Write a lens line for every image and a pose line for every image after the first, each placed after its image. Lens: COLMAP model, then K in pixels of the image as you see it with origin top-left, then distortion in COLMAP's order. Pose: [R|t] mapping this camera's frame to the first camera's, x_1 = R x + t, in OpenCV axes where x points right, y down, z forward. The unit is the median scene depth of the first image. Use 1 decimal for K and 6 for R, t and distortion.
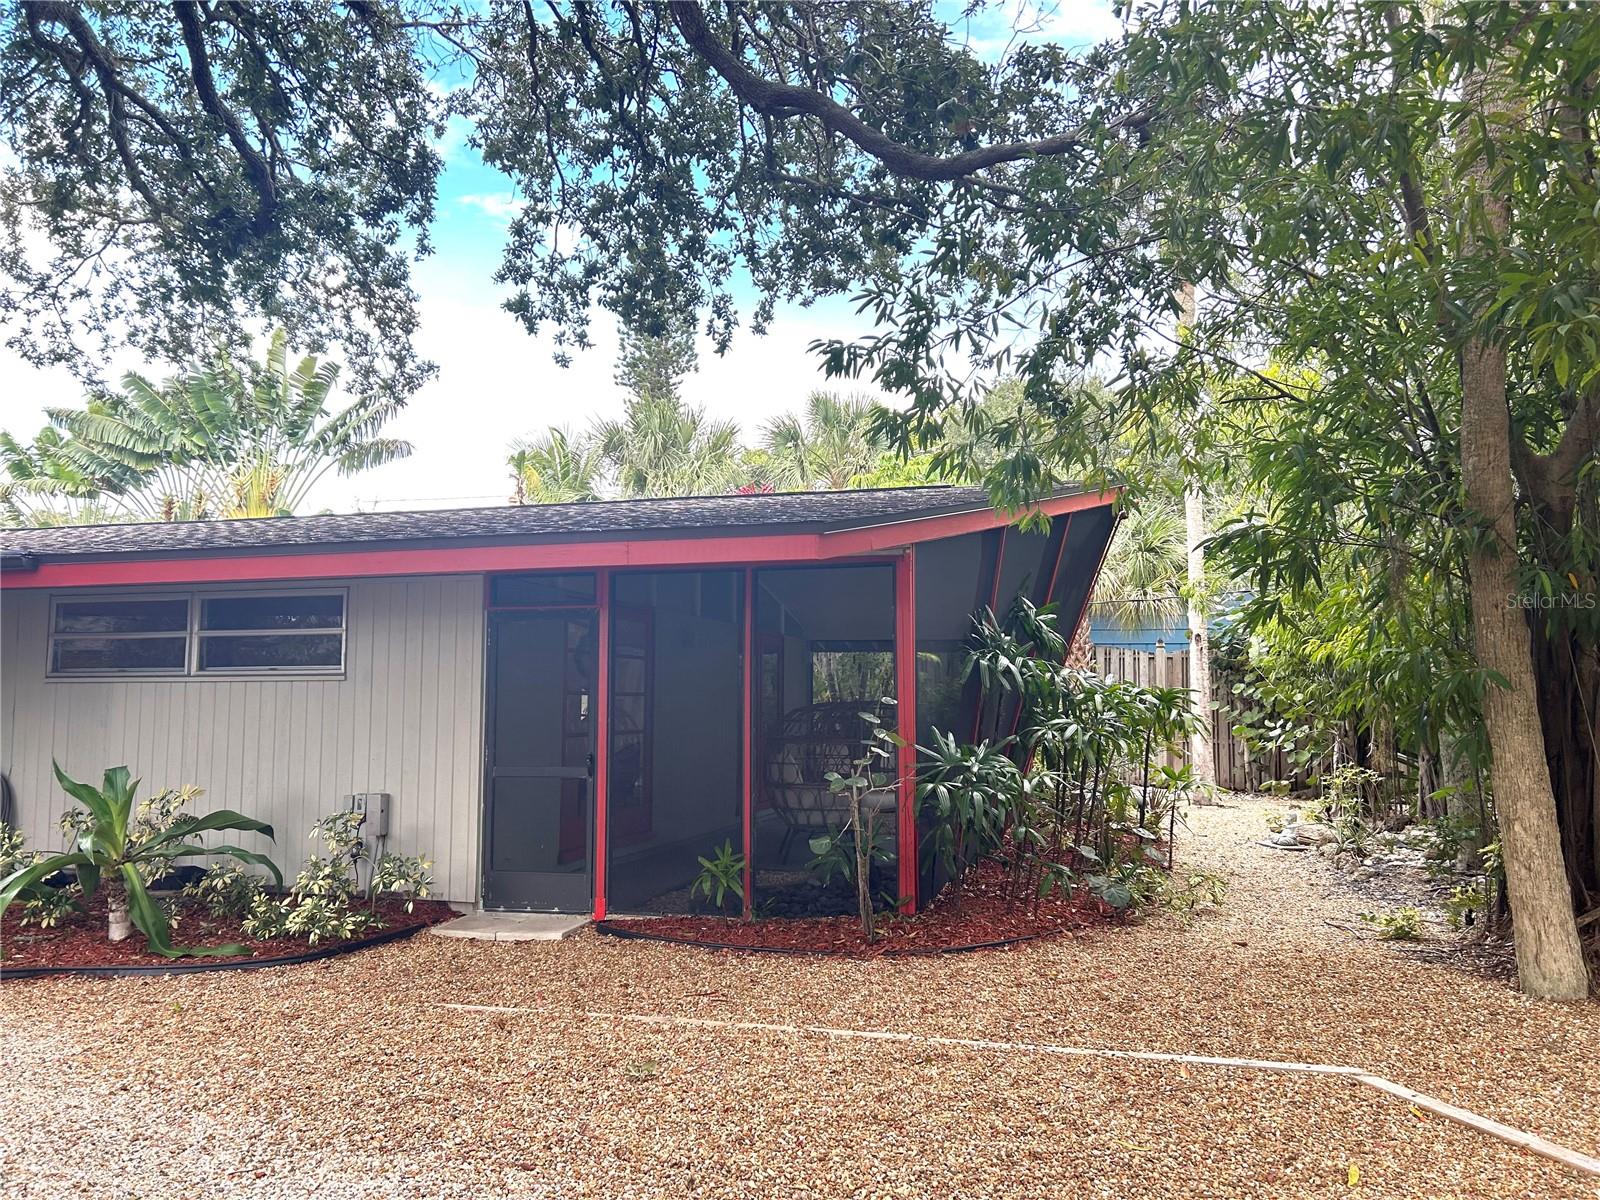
lens RADIAL K [[1201.8, 0, 789.4], [0, 1201.8, 603.5], [0, 0, 1]] dist [0.055599, -0.056337]
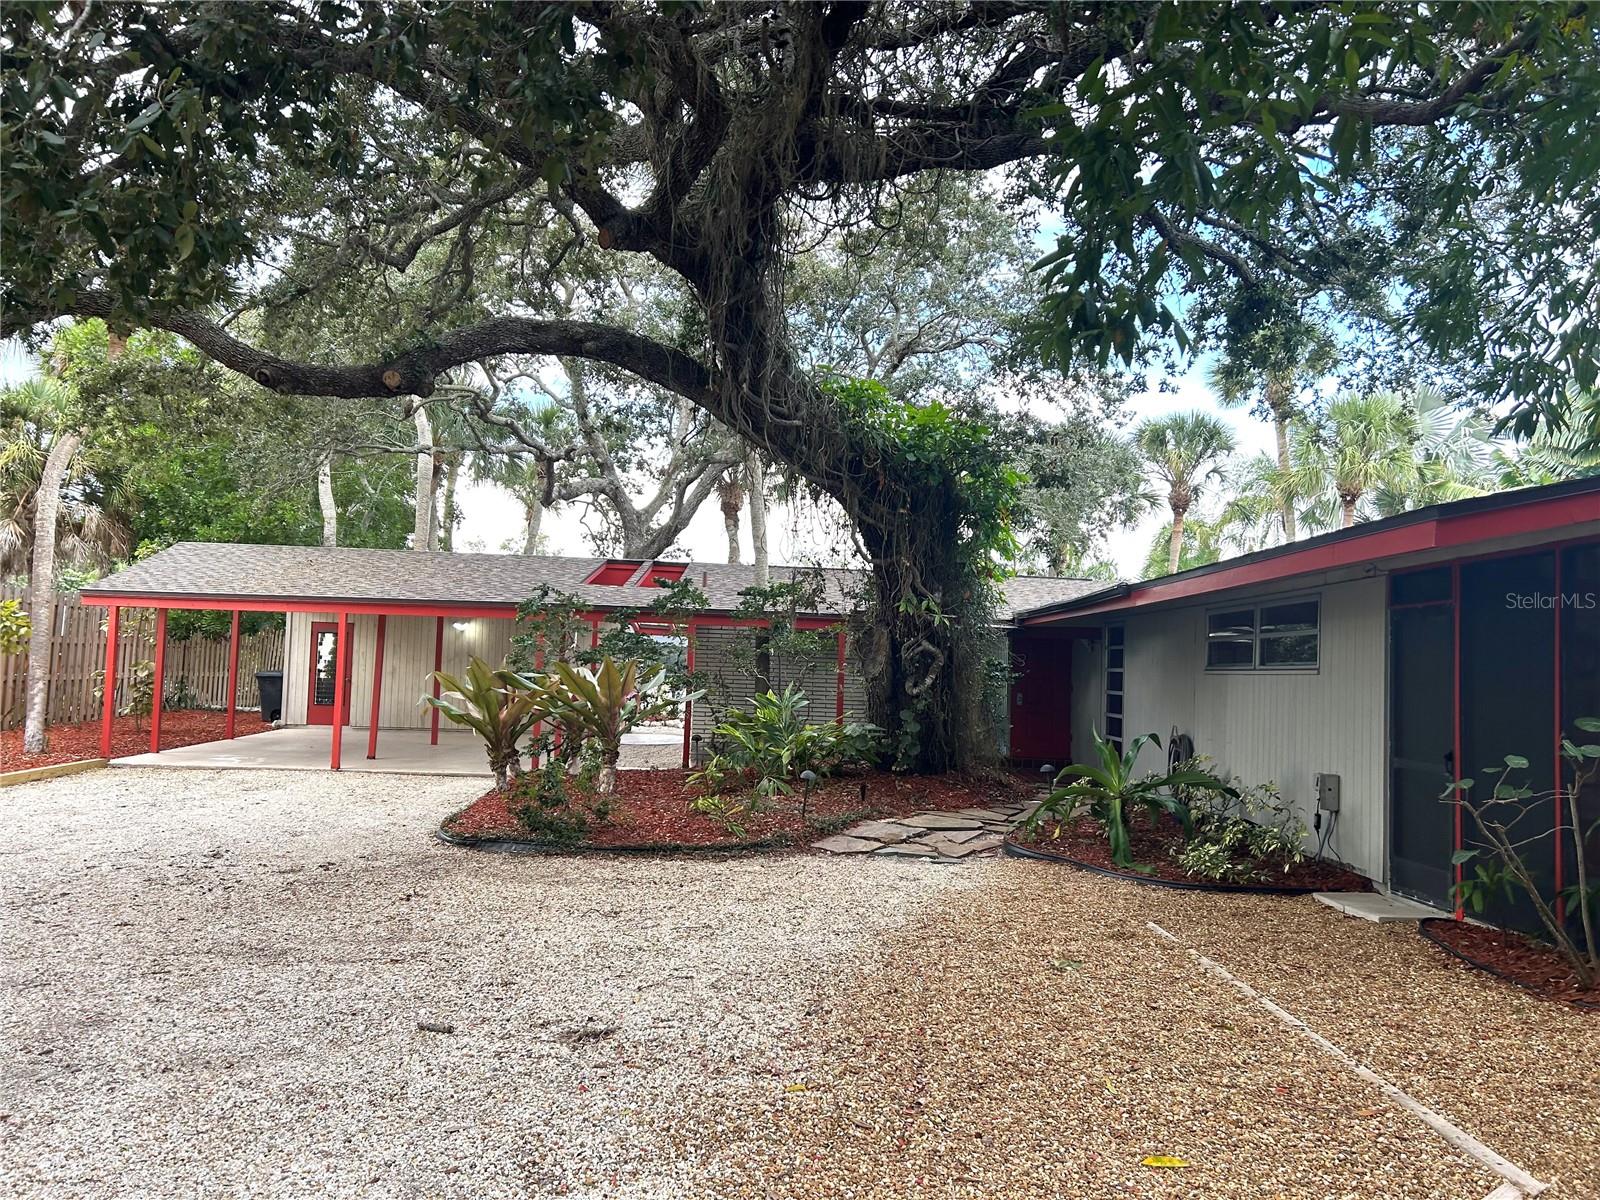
lens RADIAL K [[1201.8, 0, 791.3], [0, 1201.8, 597.1], [0, 0, 1]] dist [0.055599, -0.056337]
pose [[0.285971, -0.050234, -0.956921, 0.639372], [0.049041, 0.998084, -0.037739, 0.008516], [0.956982, -0.036136, 0.287887, 0.196366]]
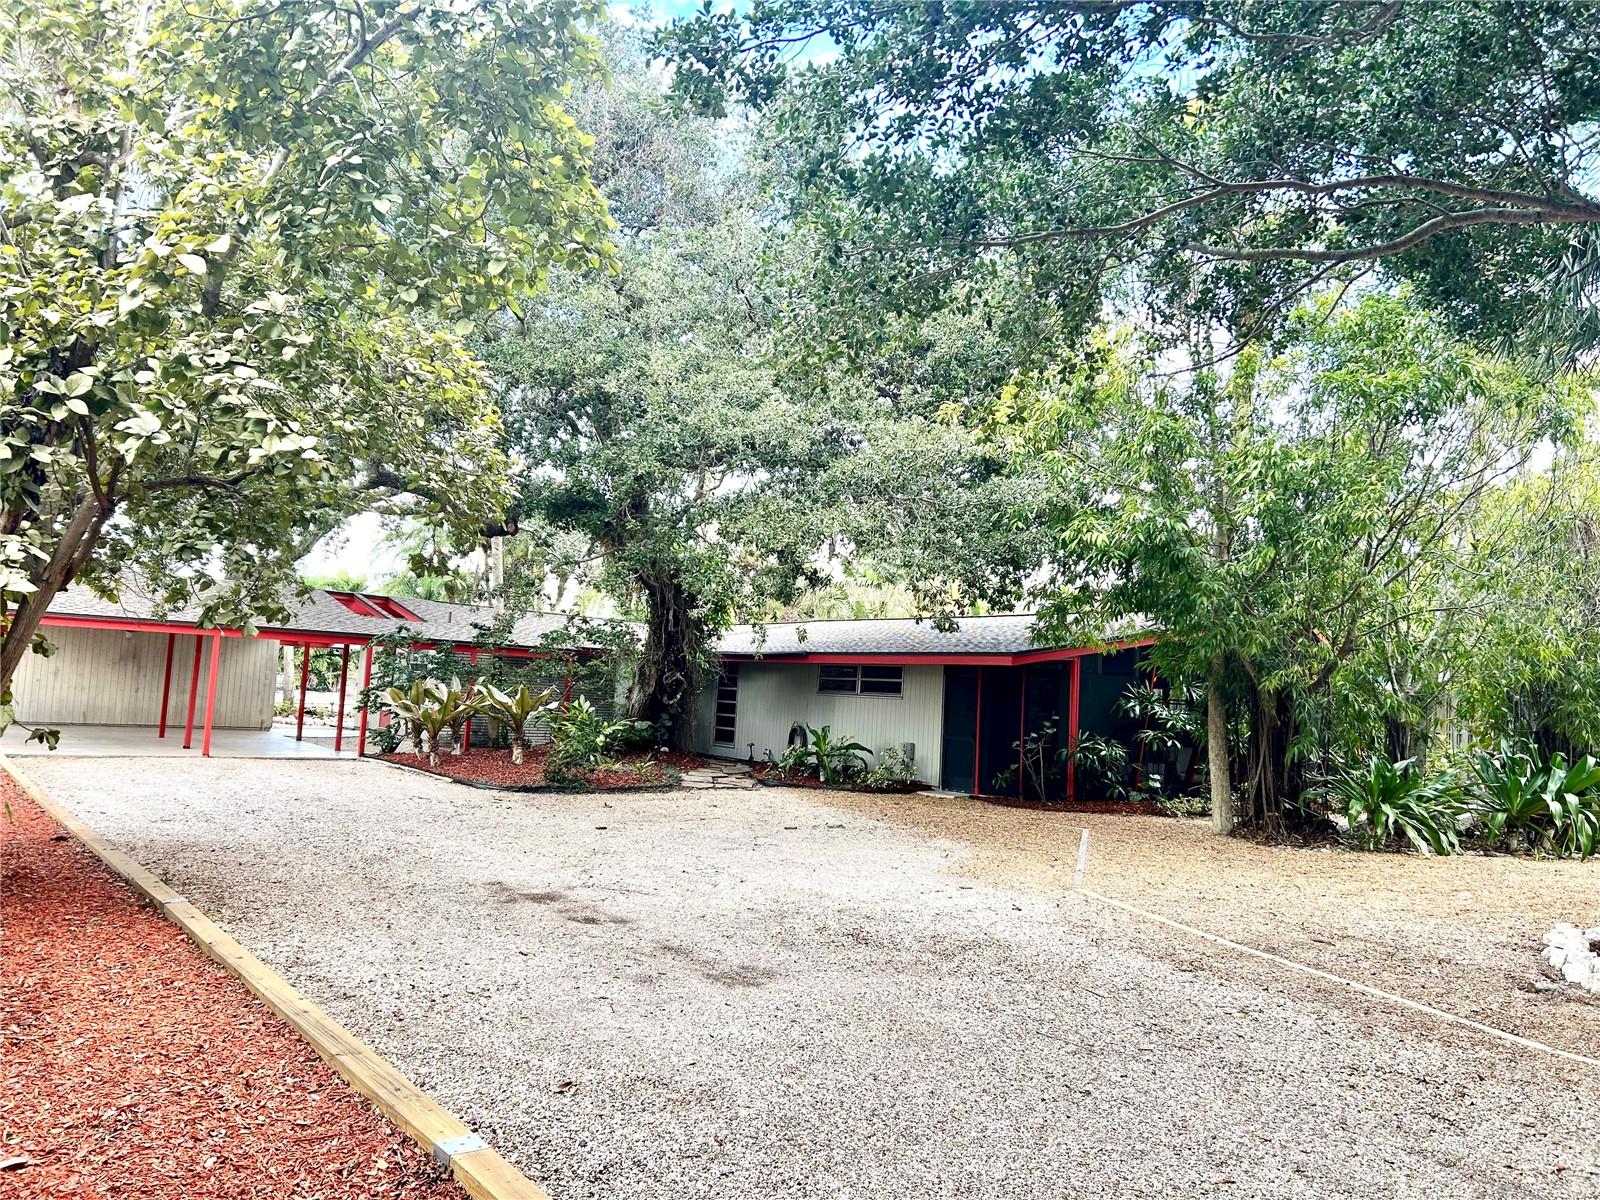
lens RADIAL K [[1201.8, 0, 806.4], [0, 1201.8, 596.4], [0, 0, 1]] dist [0.055599, -0.056337]
pose [[0.797788, -0.007313, -0.602894, 1.102816], [-0.002119, 0.999886, -0.014932, -0.128112], [0.602935, 0.013190, 0.797681, -1.282588]]
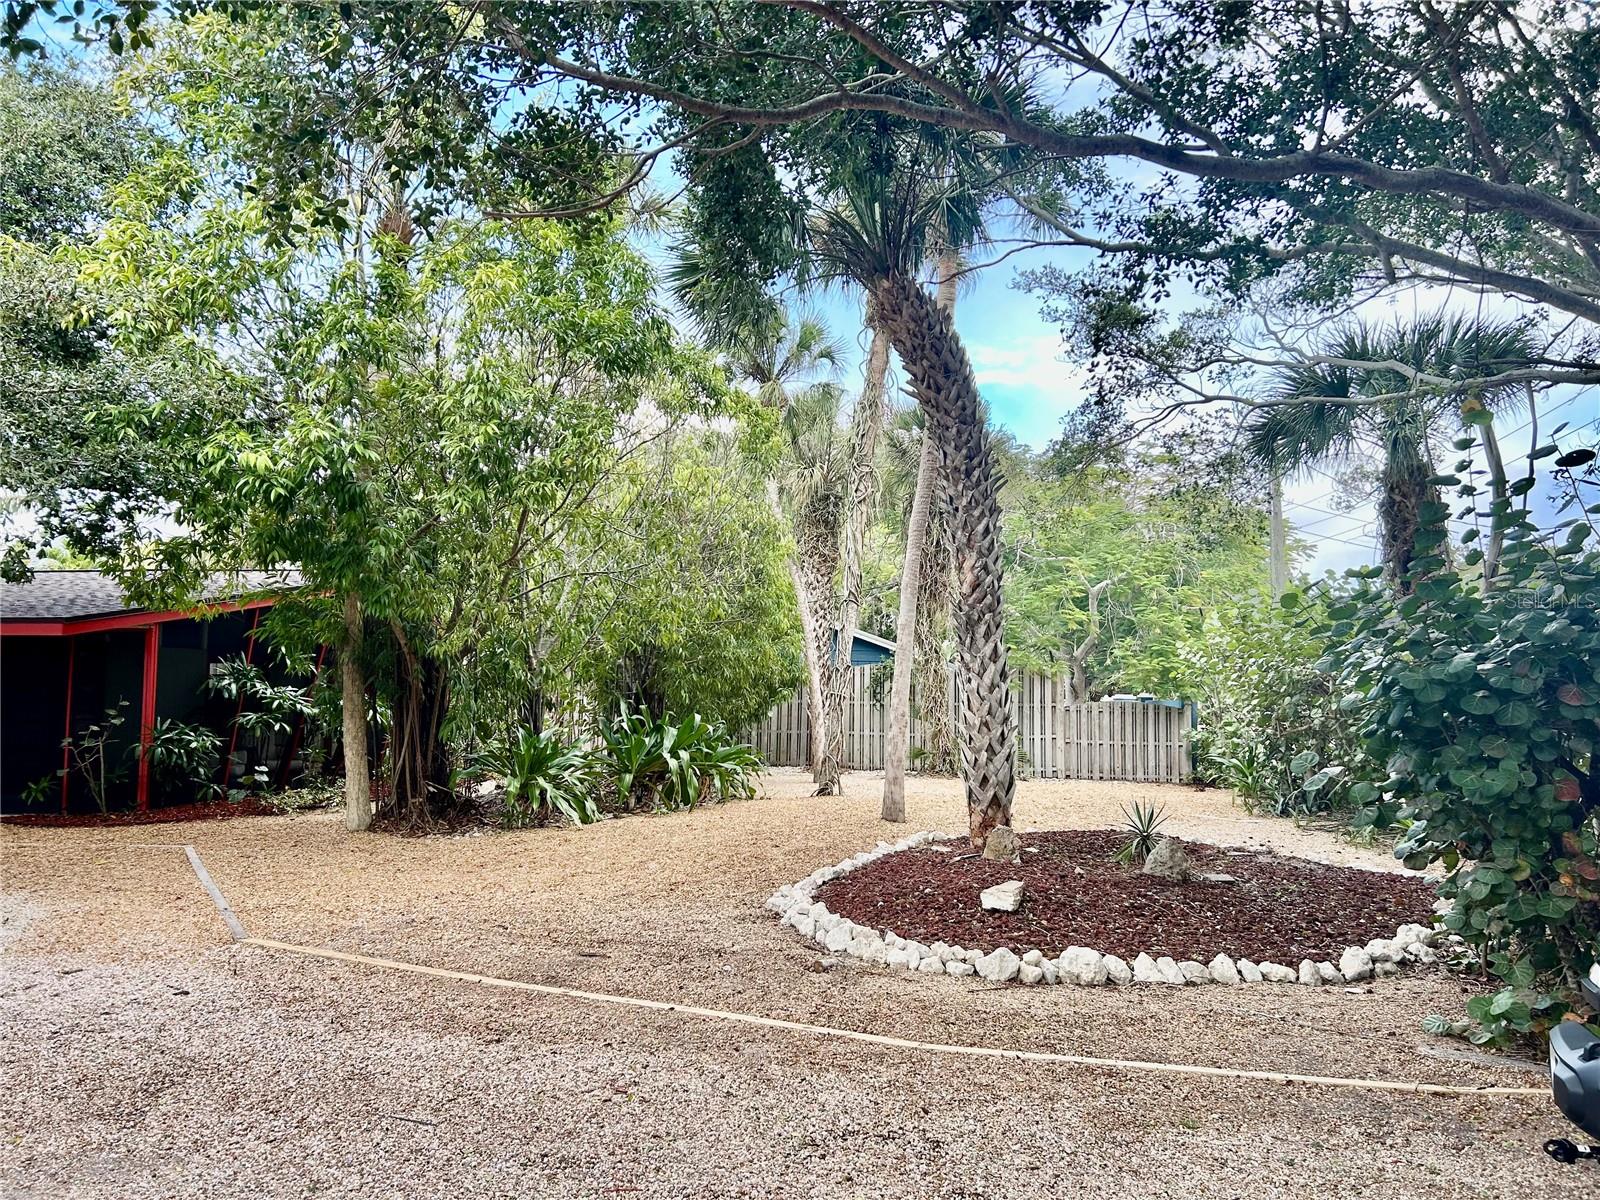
lens RADIAL K [[1201.8, 0, 804.0], [0, 1201.8, 596.5], [0, 0, 1]] dist [0.055599, -0.056337]
pose [[0.991657, 0.020650, 0.127244, 0.833405], [-0.020498, 0.999787, -0.002508, -0.102642], [-0.127268, -0.000121, 0.991868, -1.032354]]
